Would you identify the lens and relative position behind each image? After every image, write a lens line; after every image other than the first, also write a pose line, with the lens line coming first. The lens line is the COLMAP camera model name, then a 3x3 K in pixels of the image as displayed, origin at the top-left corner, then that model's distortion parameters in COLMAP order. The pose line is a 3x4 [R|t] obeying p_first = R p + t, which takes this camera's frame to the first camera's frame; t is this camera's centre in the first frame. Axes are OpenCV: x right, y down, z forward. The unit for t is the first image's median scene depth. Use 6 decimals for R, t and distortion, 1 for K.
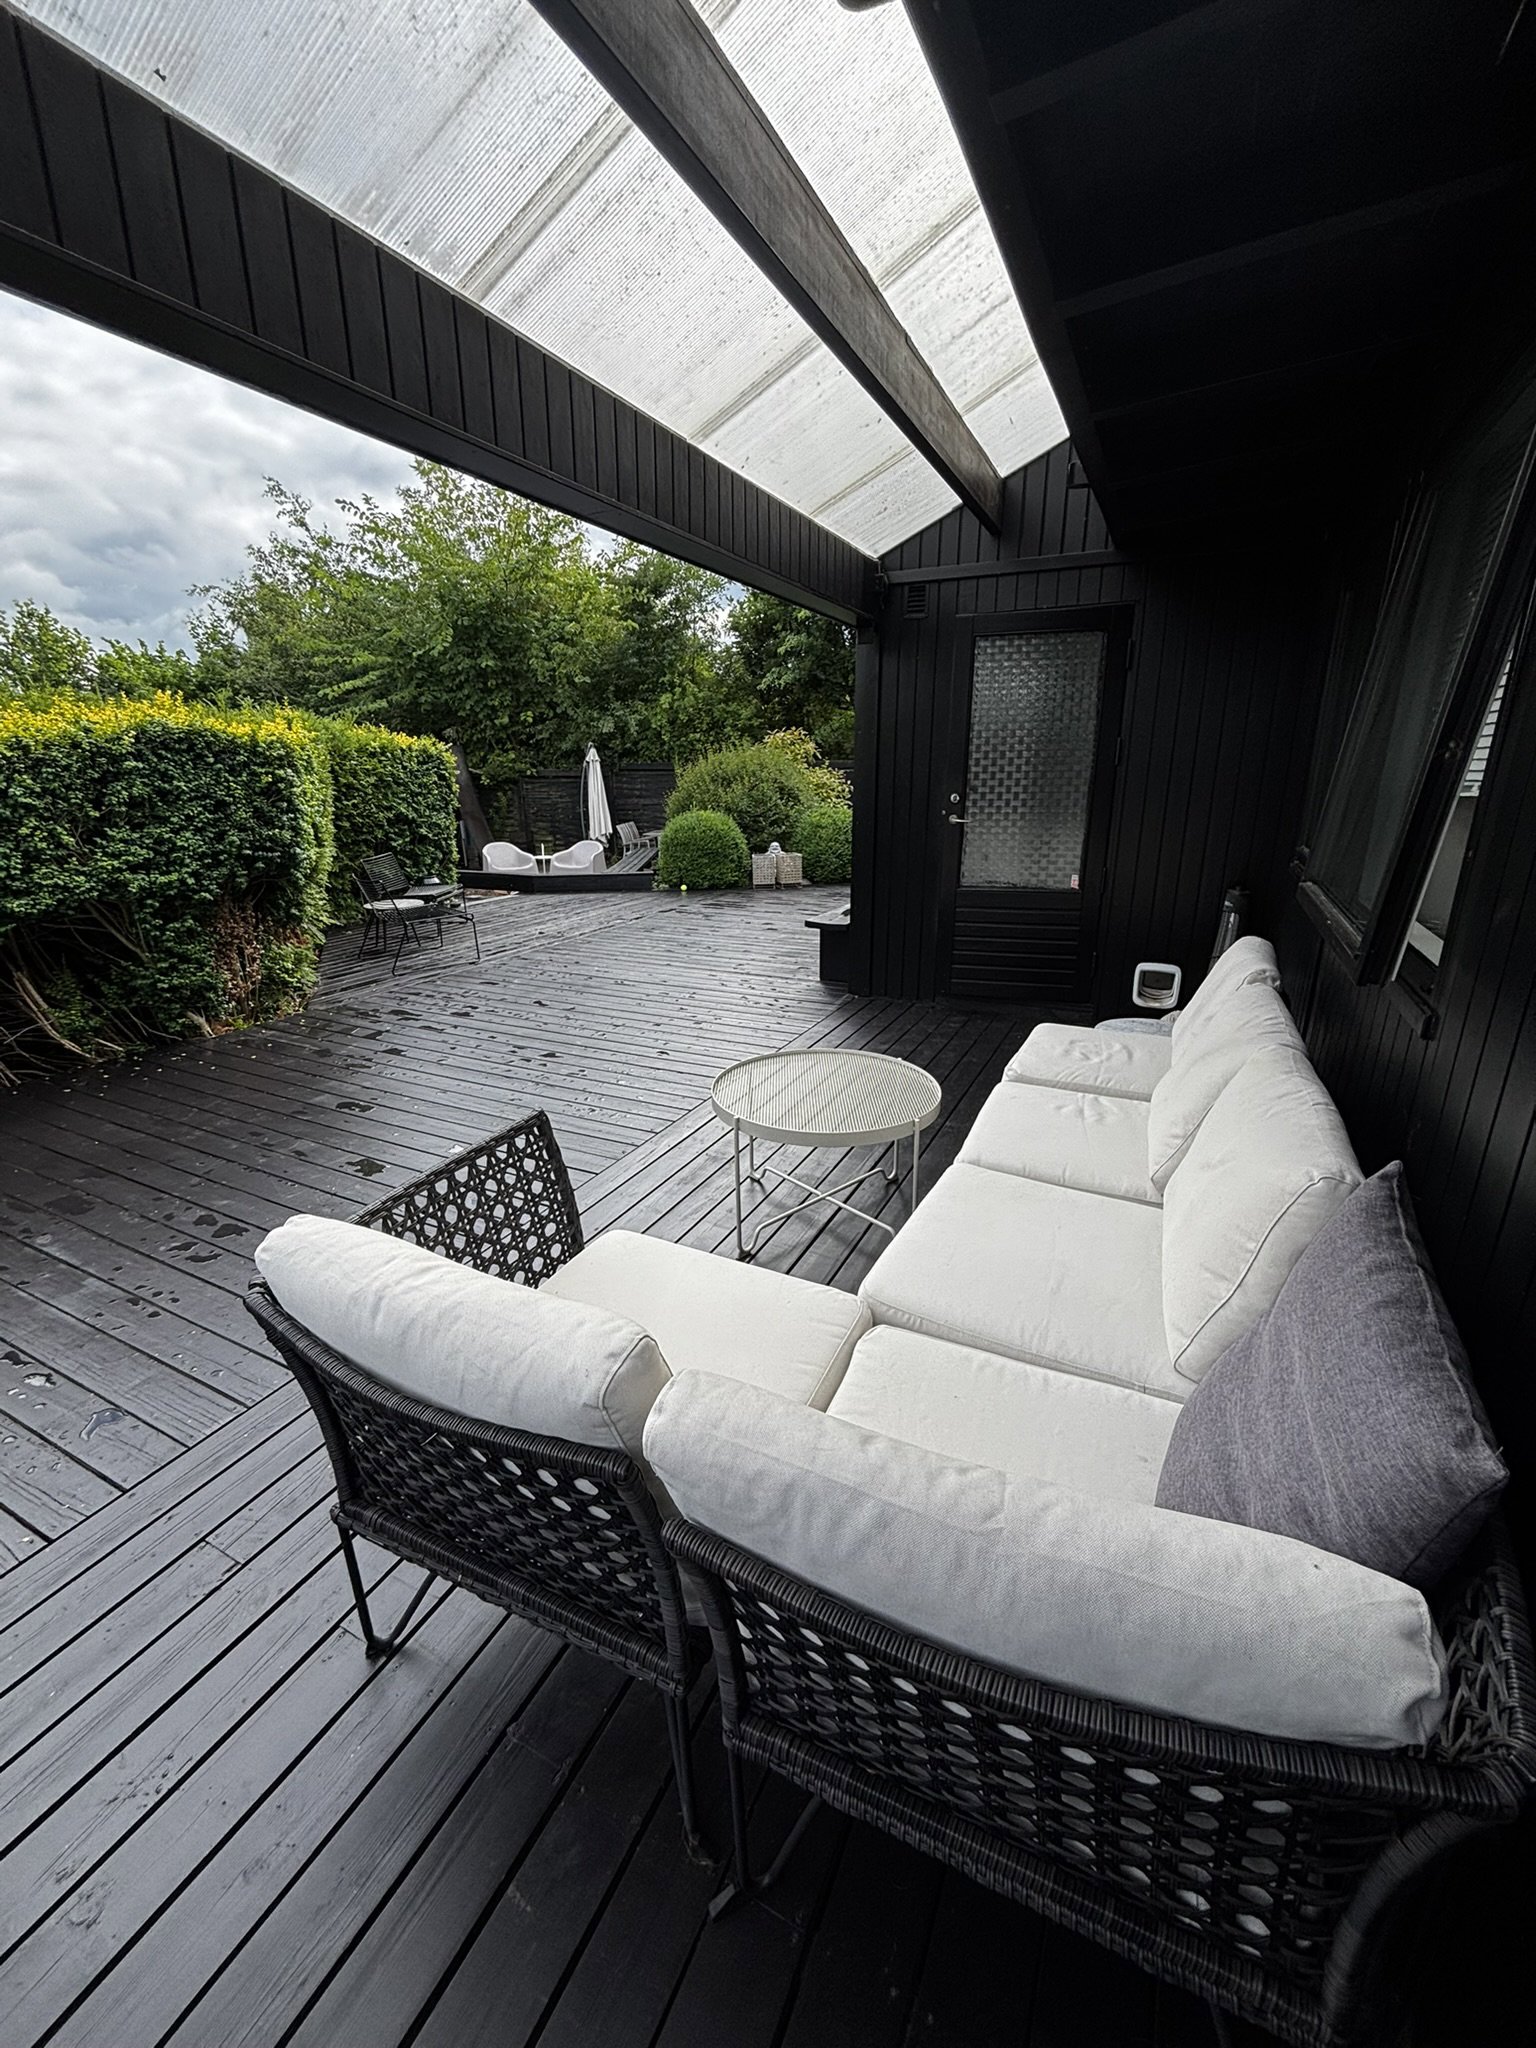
lens RADIAL K [[828.7, 0, 767.1], [0, 828.7, 1020.9], [0, 0, 1]] dist [0.006136, -0.002365]
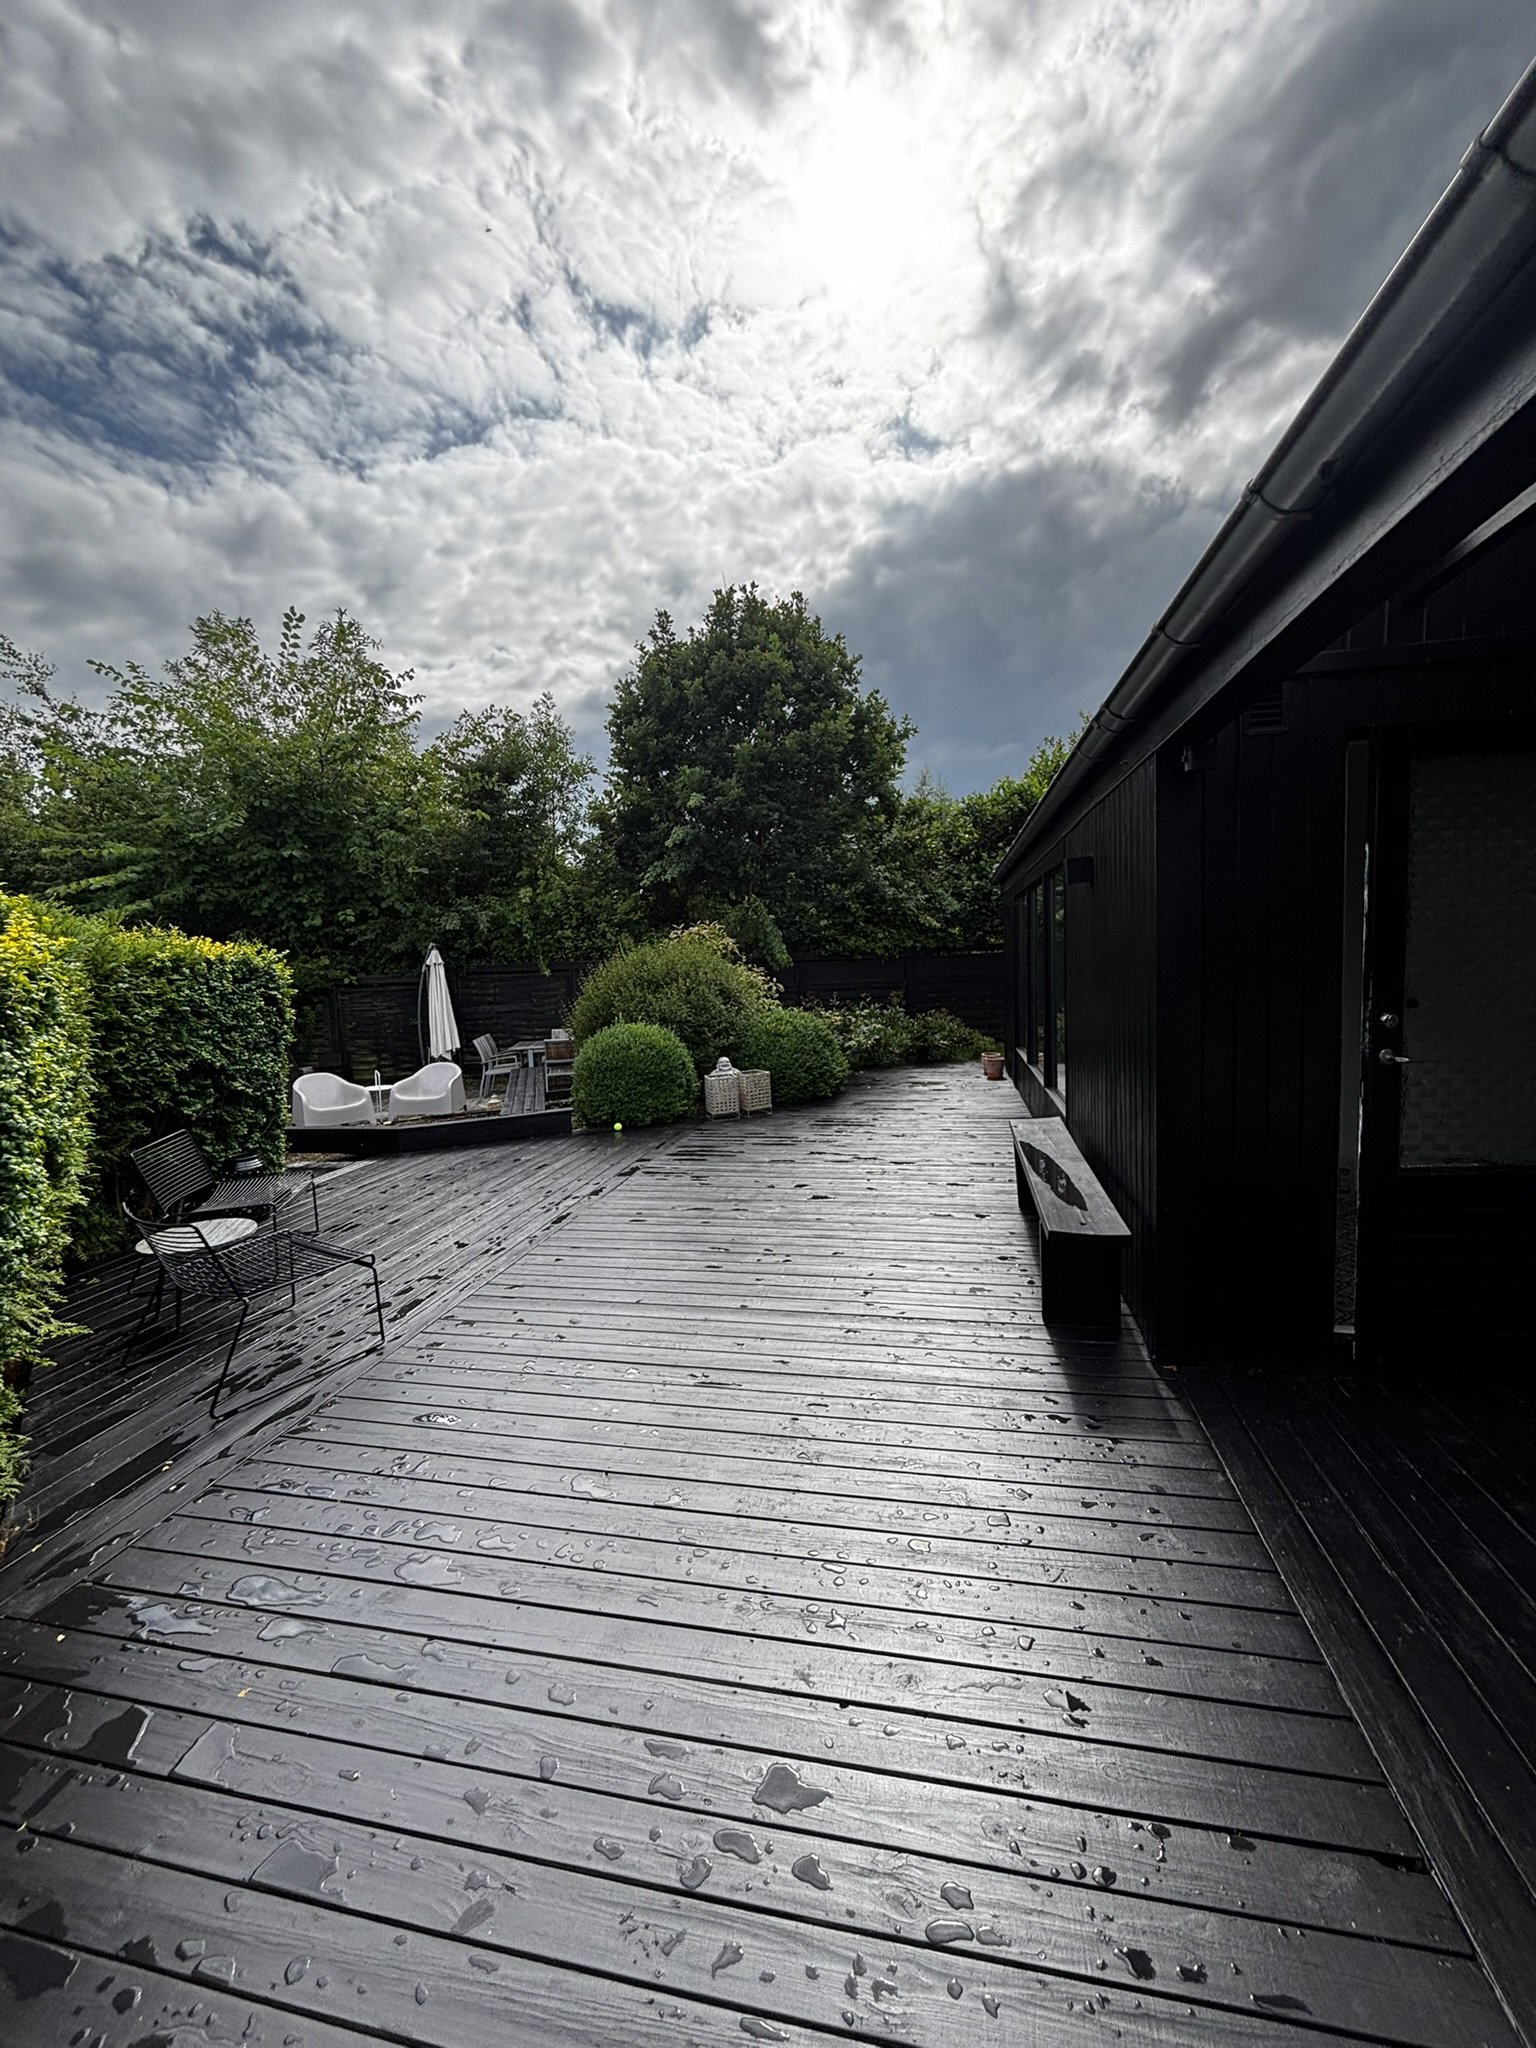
lens RADIAL K [[828.7, 0, 767.4], [0, 828.7, 1027.7], [0, 0, 1]] dist [0.006136, -0.002365]
pose [[0.969373, -0.052213, 0.239978, -0.094388], [0.101983, 0.974489, -0.199929, -0.056415], [-0.223417, 0.218280, 0.949968, 0.164239]]
